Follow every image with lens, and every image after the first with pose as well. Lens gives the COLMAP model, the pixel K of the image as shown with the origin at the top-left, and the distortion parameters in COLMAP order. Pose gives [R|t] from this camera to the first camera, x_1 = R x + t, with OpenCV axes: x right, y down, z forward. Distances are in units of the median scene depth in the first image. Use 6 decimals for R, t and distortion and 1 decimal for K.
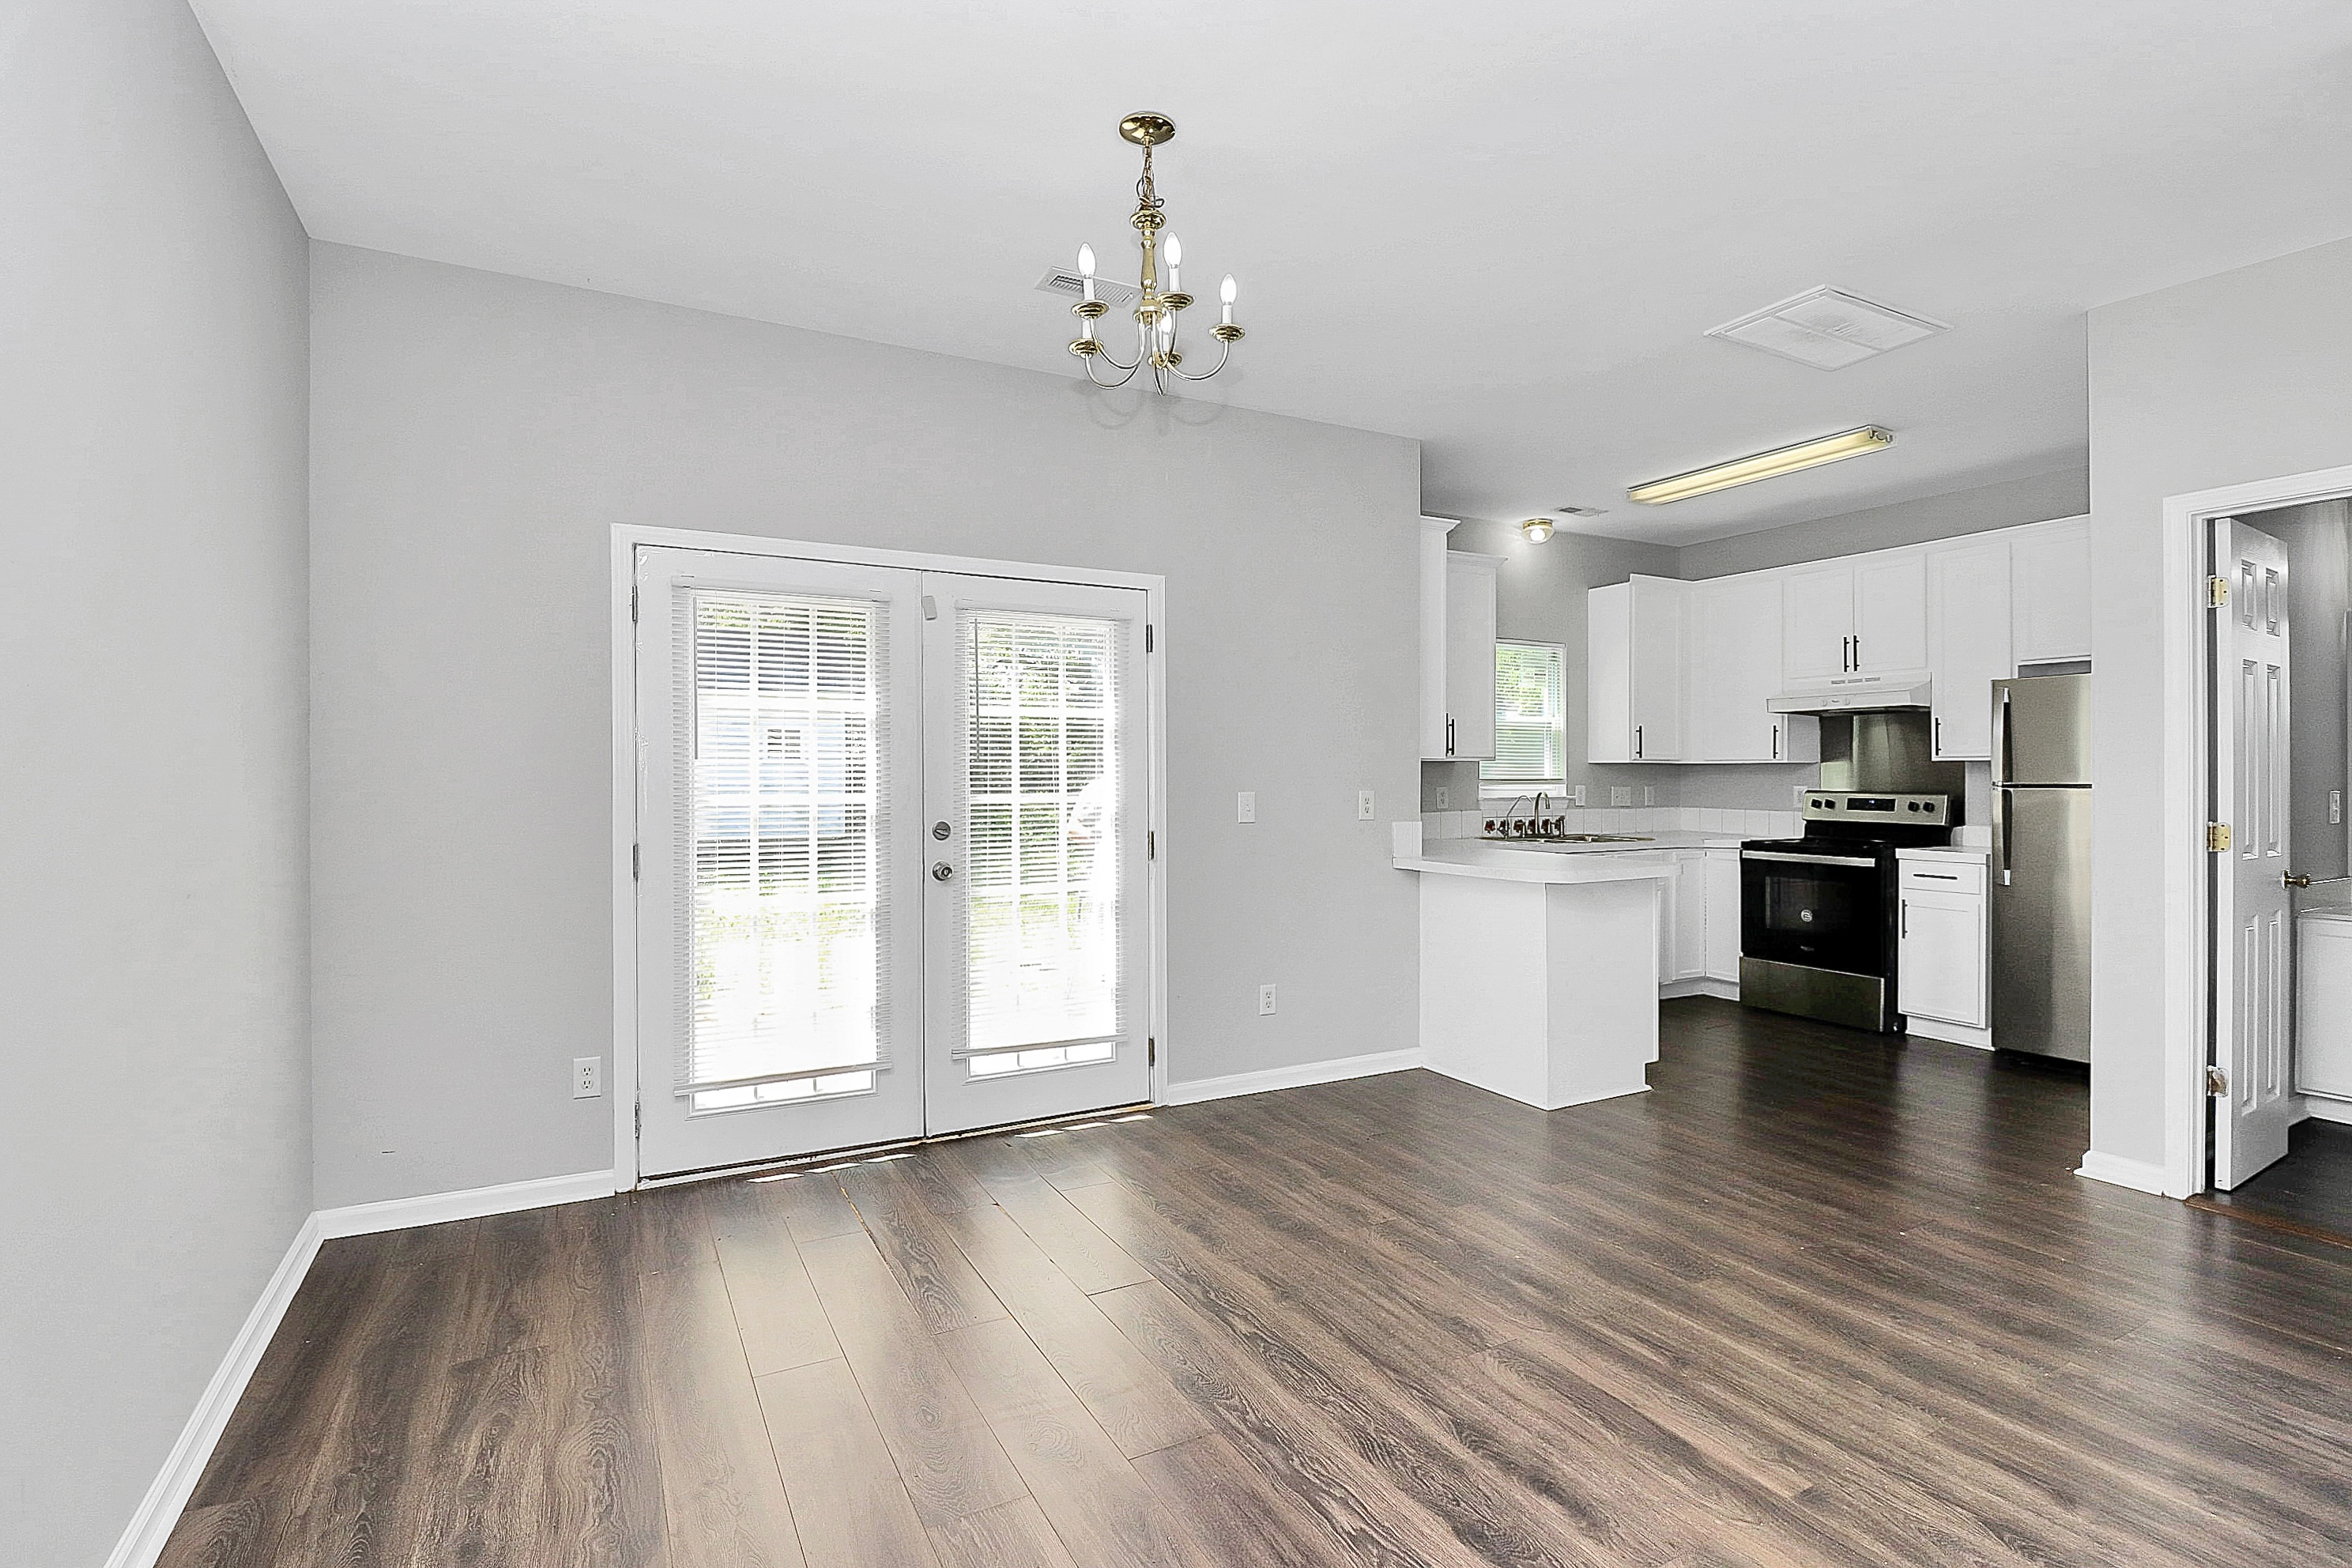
lens RADIAL K [[1124.5, 0, 1178.4], [0, 1124.5, 790.4], [0, 0, 1]] dist [-0.000403, -0.000117]
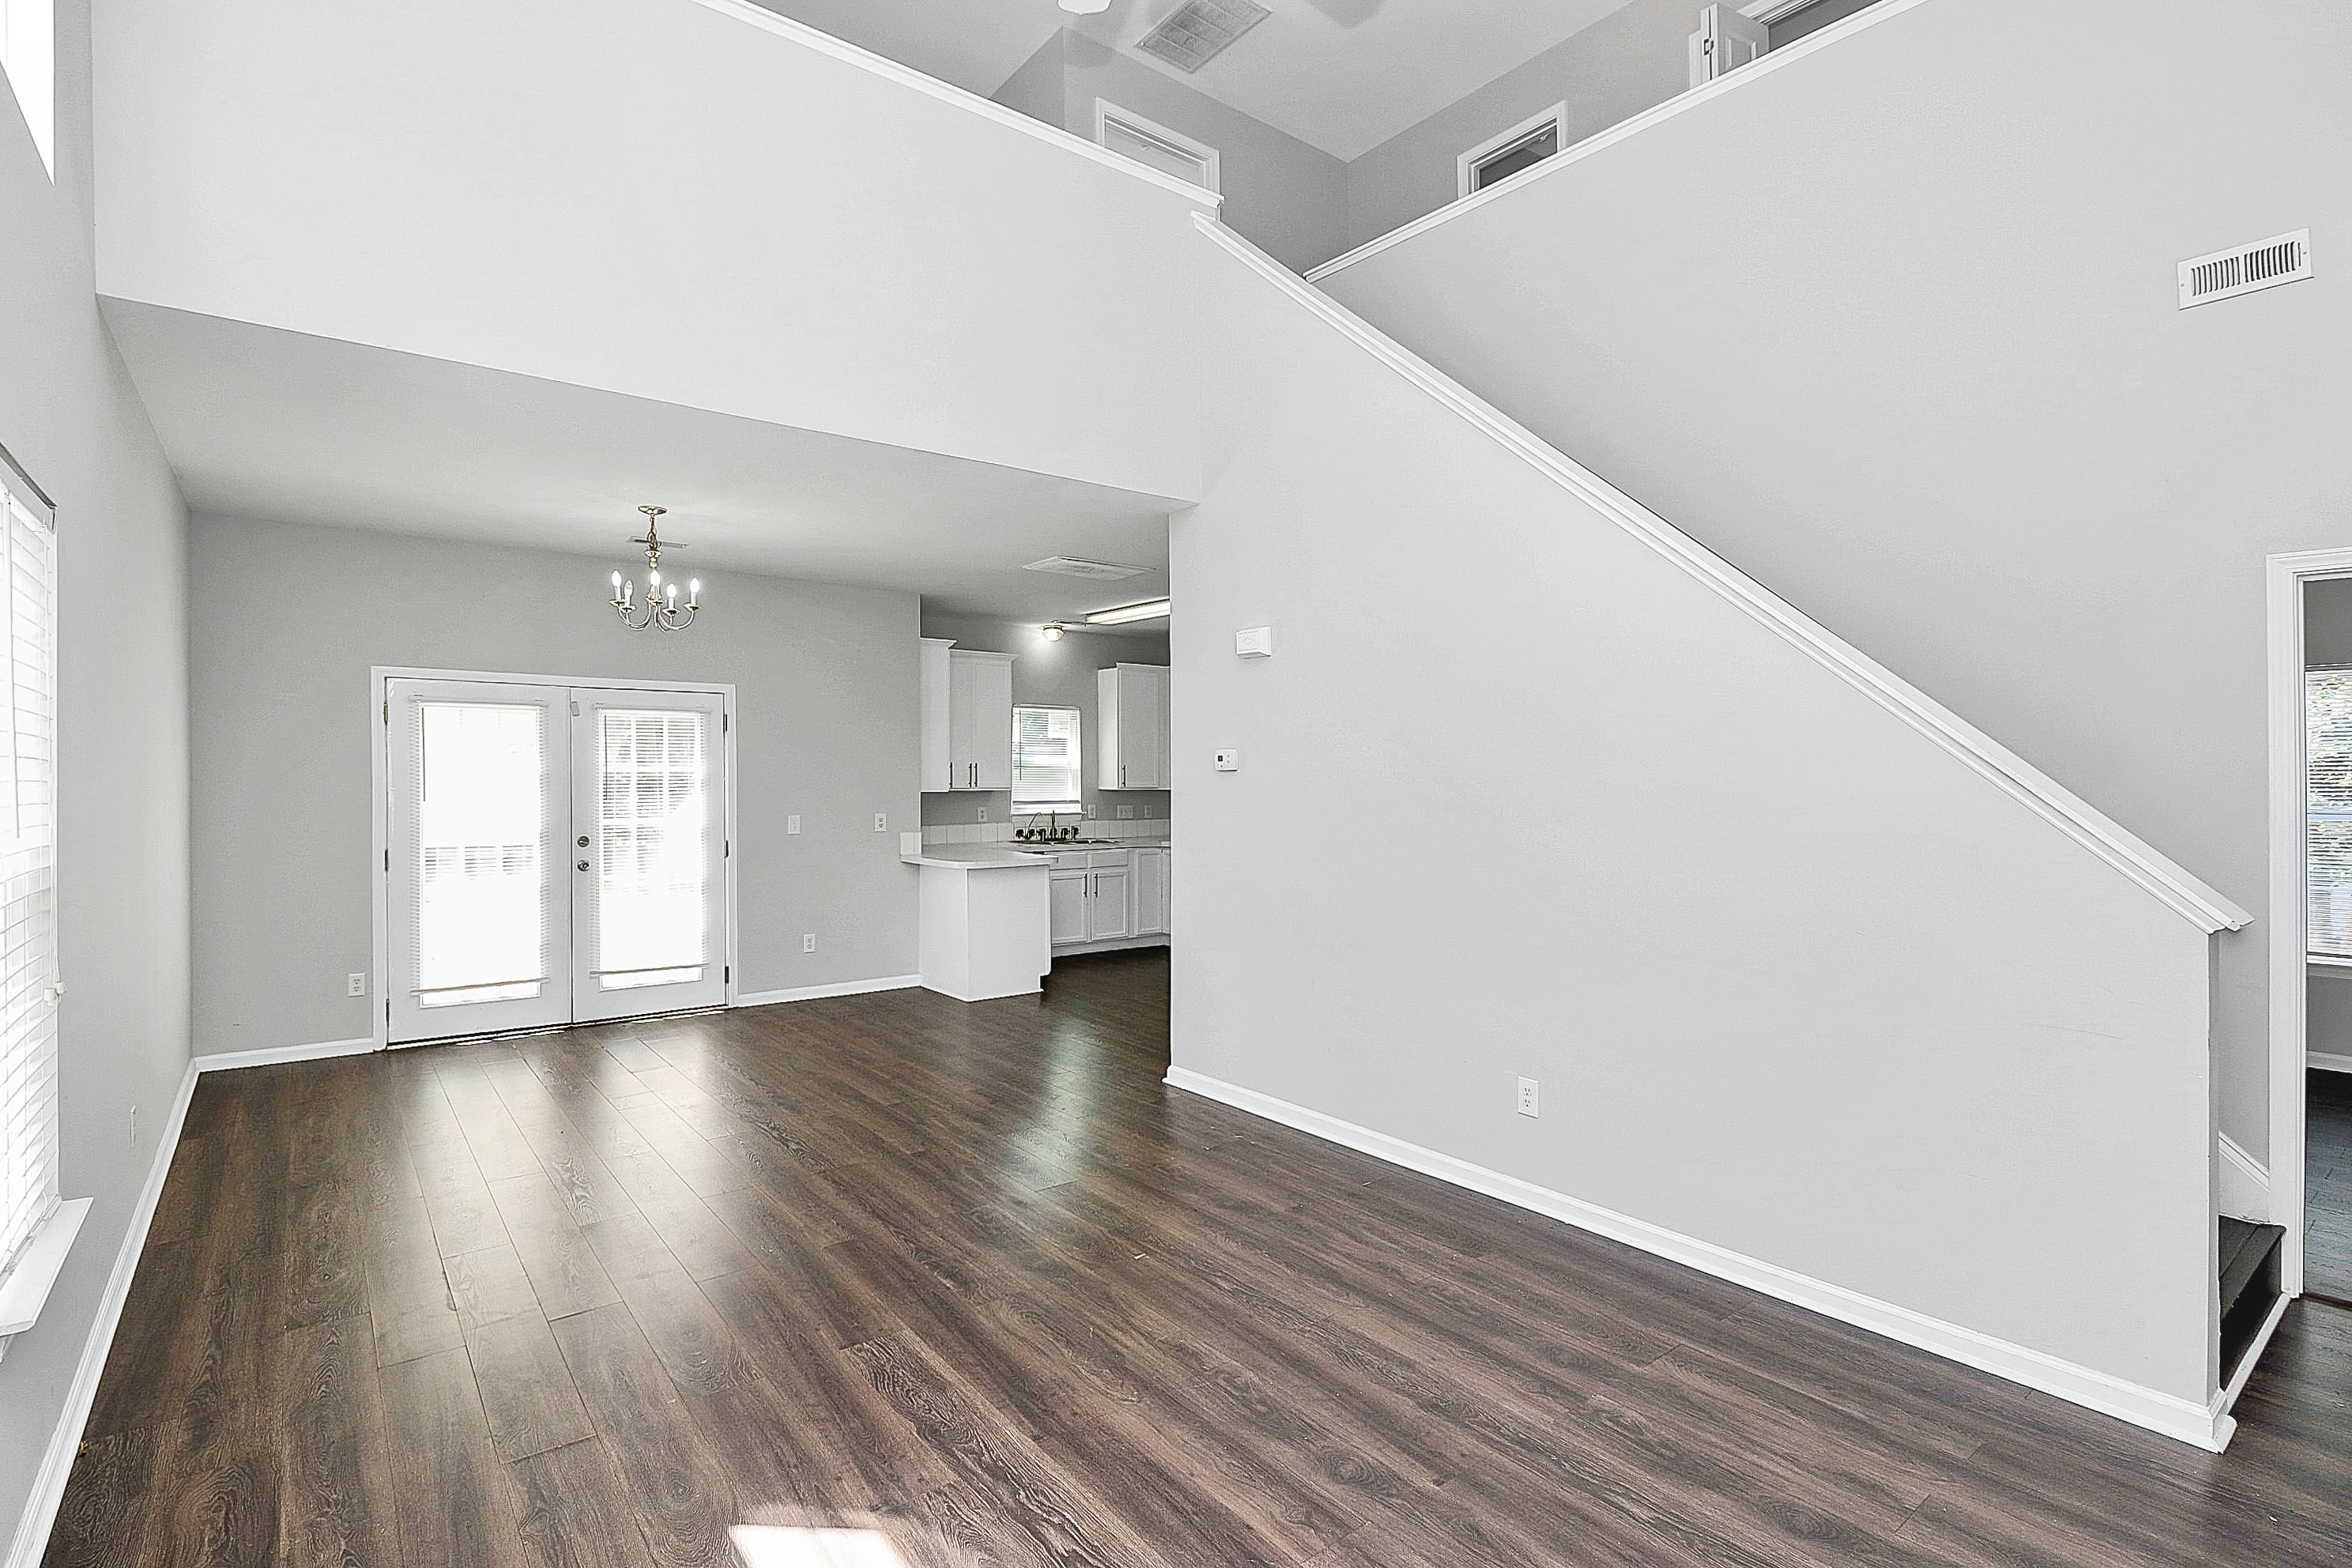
lens RADIAL K [[1122.7, 0, 1176.0], [0, 1122.7, 784.0], [0, 0, 1]] dist [-0.027882, -0.000158]
pose [[0.985106, -0.001072, 0.171947, 0.269293], [0.002398, 0.999969, -0.007507, -0.025043], [-0.171934, 0.007807, 0.985078, -0.566461]]
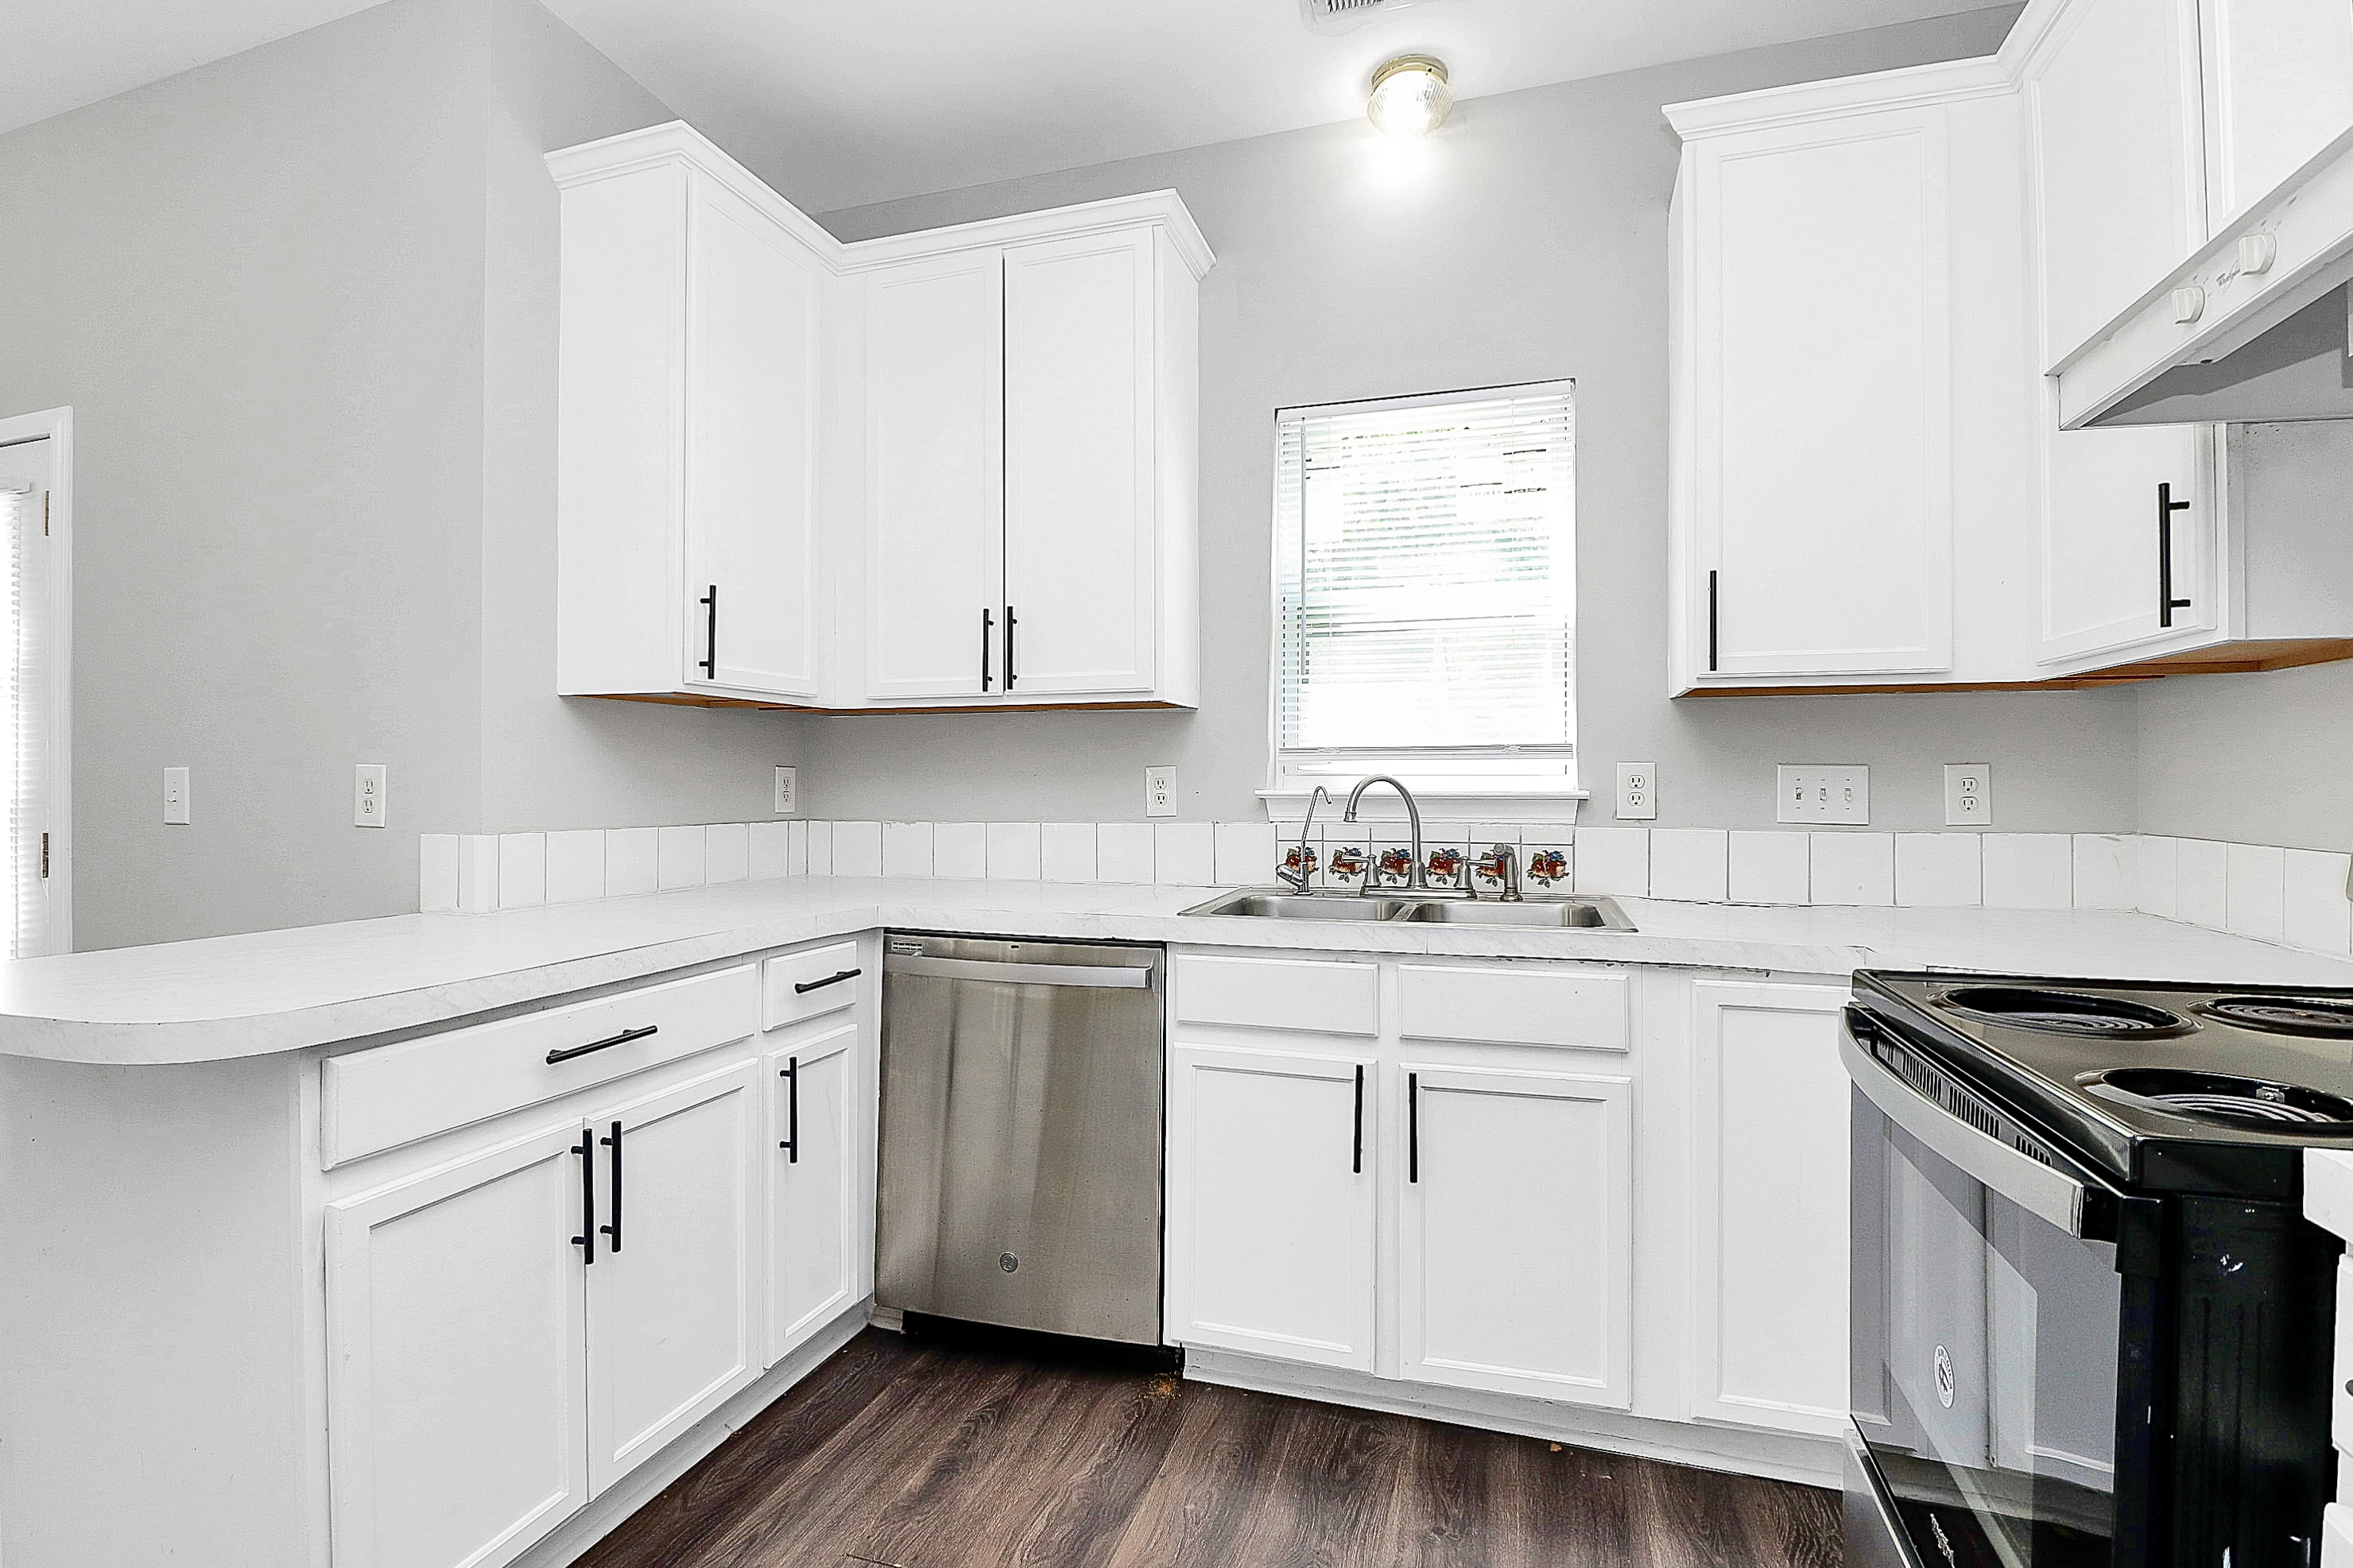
lens RADIAL K [[1130.8, 0, 1176.5], [0, 1130.8, 784.0], [0, 0, 1]] dist [0.002818, 0.000071]
pose [[0.689217, 0.001203, -0.724554, 0.648206], [-0.009174, 0.999933, -0.007066, 0.008238], [0.724497, 0.011517, 0.689182, 0.804595]]
